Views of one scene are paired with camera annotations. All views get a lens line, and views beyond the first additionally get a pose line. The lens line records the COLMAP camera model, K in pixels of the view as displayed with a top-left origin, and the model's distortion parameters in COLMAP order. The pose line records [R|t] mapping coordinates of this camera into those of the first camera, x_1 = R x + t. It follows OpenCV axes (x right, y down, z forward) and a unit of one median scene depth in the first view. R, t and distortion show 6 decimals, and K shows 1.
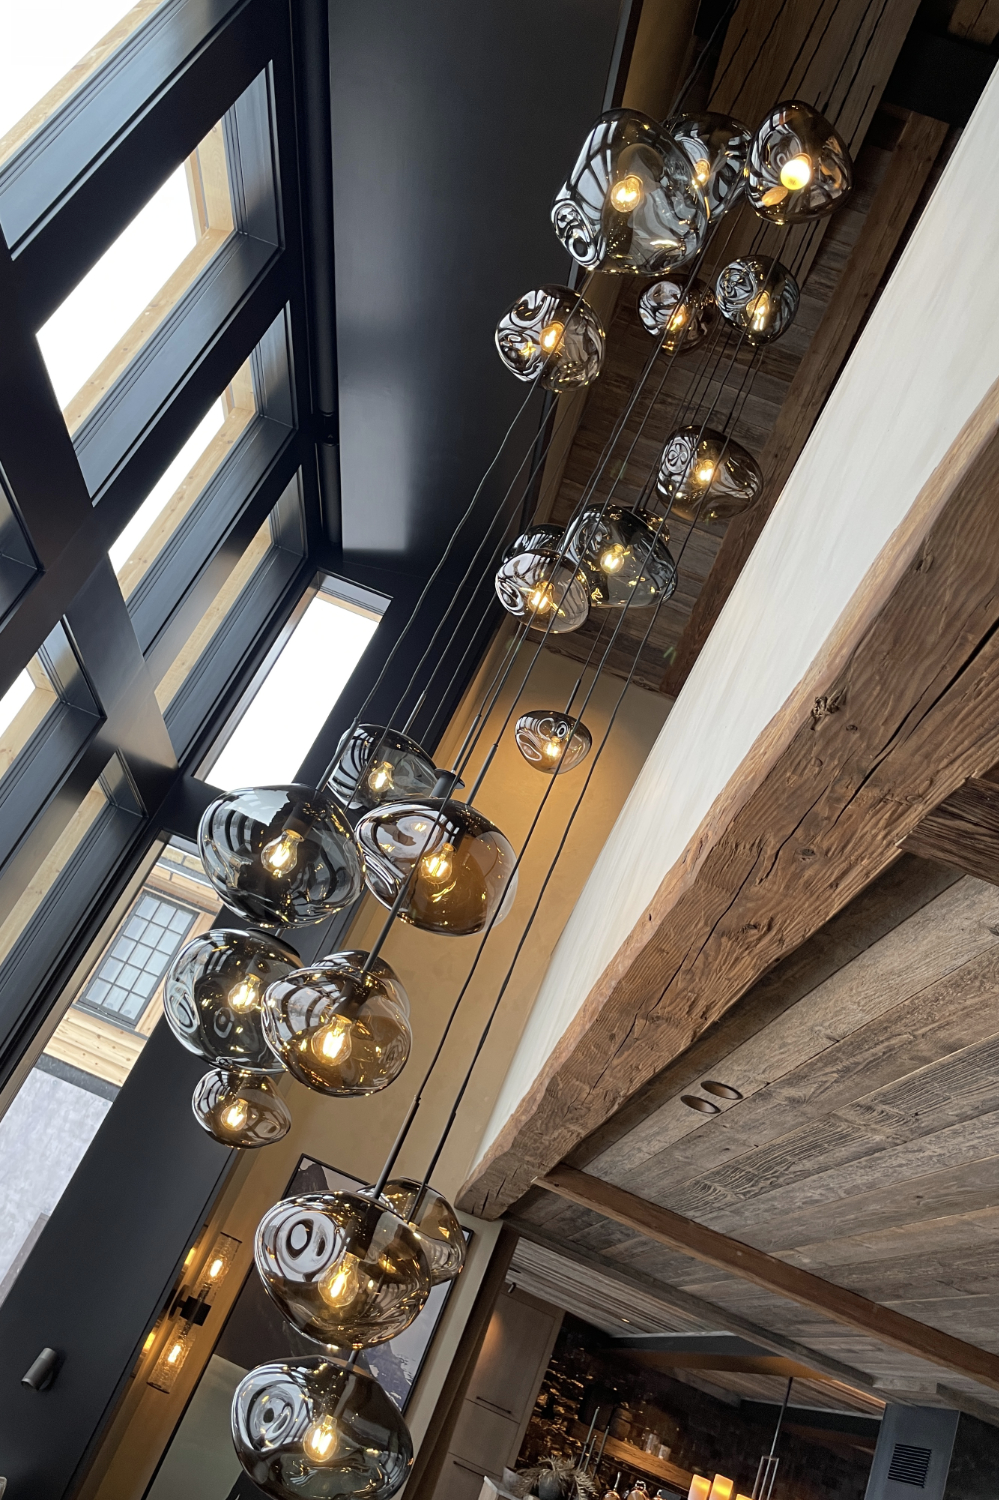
lens RADIAL K [[1142.3, 0, 471.8], [0, 1142.3, 748.3], [0, 0, 1]] dist [0.050466, -0.044790]
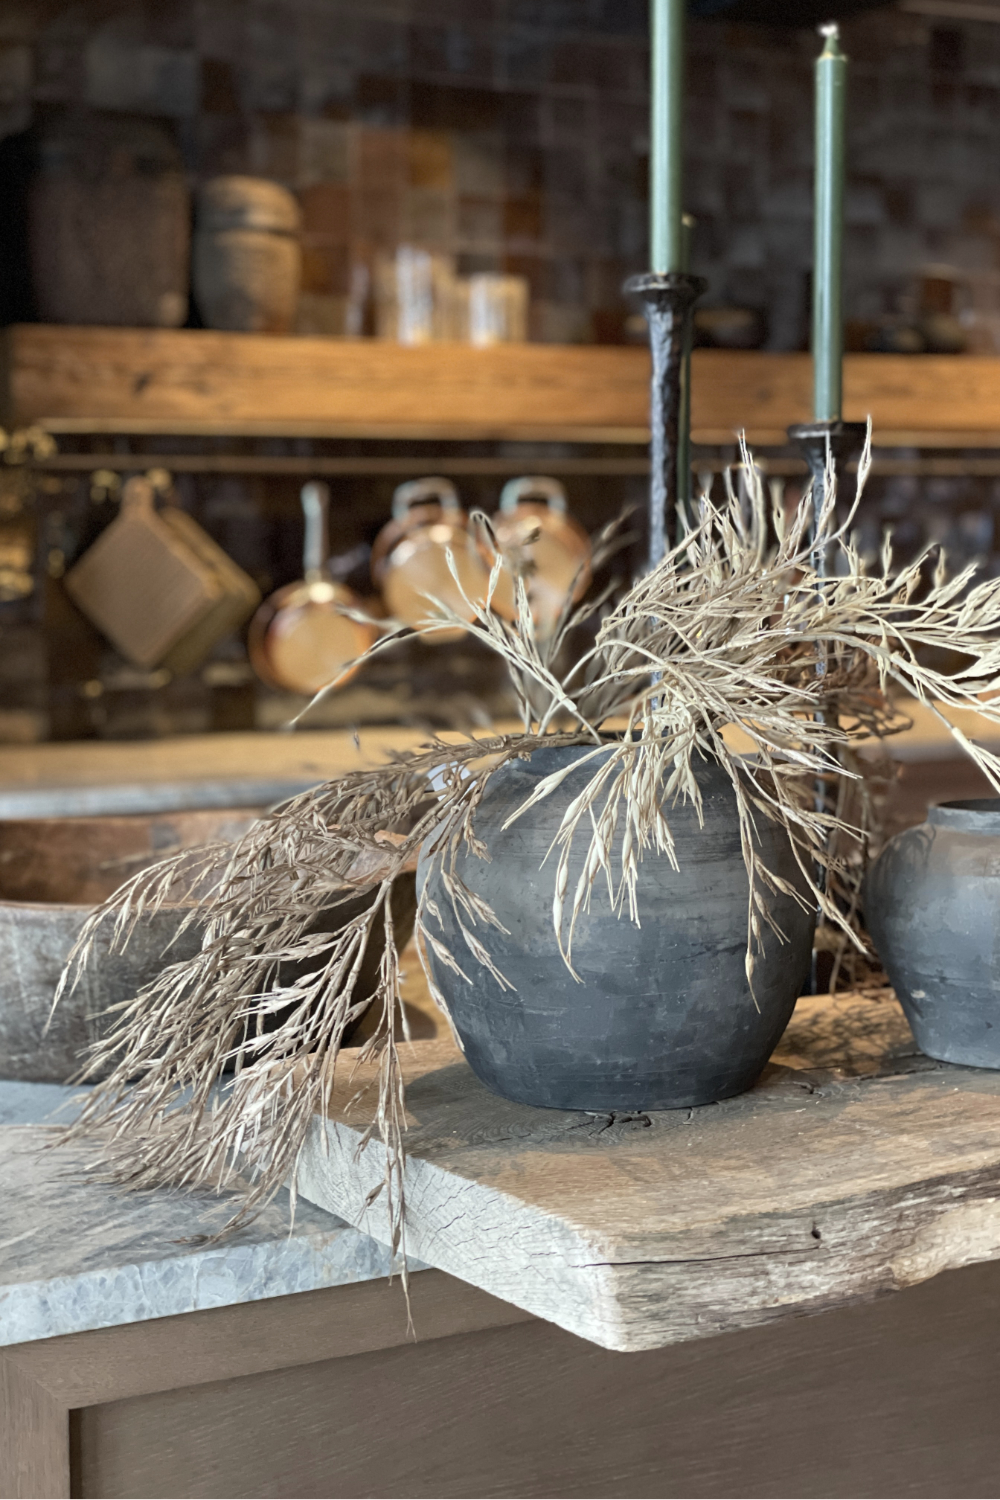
lens RADIAL K [[2349.3, 0, 500.0], [0, 2349.3, 750.0], [0, 0, 1]] dist [0.107829, 0.002143]
pose [[0.849909, -0.419134, 0.319344, 0.043355], [0.122898, 0.747010, 0.653354, 1.103937], [-0.512397, -0.516045, 0.686402, 1.875585]]
